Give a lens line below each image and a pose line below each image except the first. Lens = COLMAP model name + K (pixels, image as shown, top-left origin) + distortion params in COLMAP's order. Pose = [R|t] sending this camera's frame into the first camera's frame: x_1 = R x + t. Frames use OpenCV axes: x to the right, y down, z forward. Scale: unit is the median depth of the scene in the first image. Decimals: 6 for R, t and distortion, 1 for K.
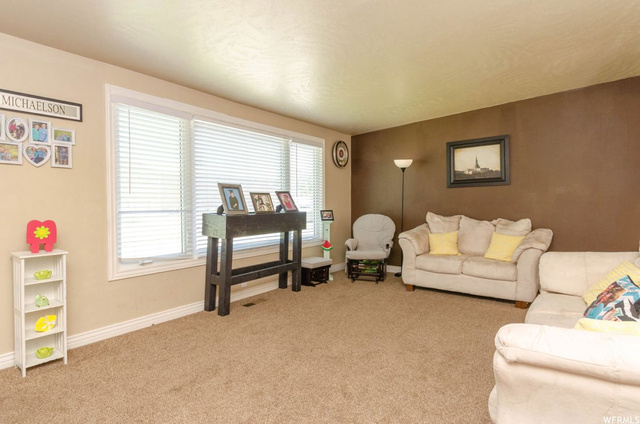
lens RADIAL K [[350.2, 0, 321.2], [0, 350.2, 208.5], [0, 0, 1]] dist [-0.004973, -0.000851]
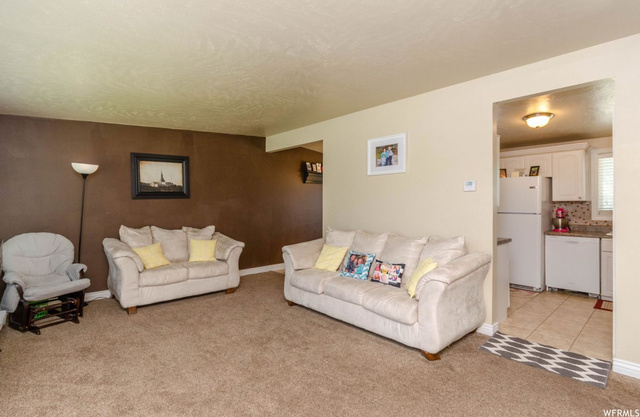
lens RADIAL K [[319.0, 0, 320.8], [0, 319.0, 203.6], [0, 0, 1]] dist [-0.001744, 0.000211]
pose [[0.187019, 0.000939, 0.982356, -0.437424], [0.020787, 0.999772, -0.004913, -0.033217], [-0.982136, 0.021339, 0.186956, 0.338318]]
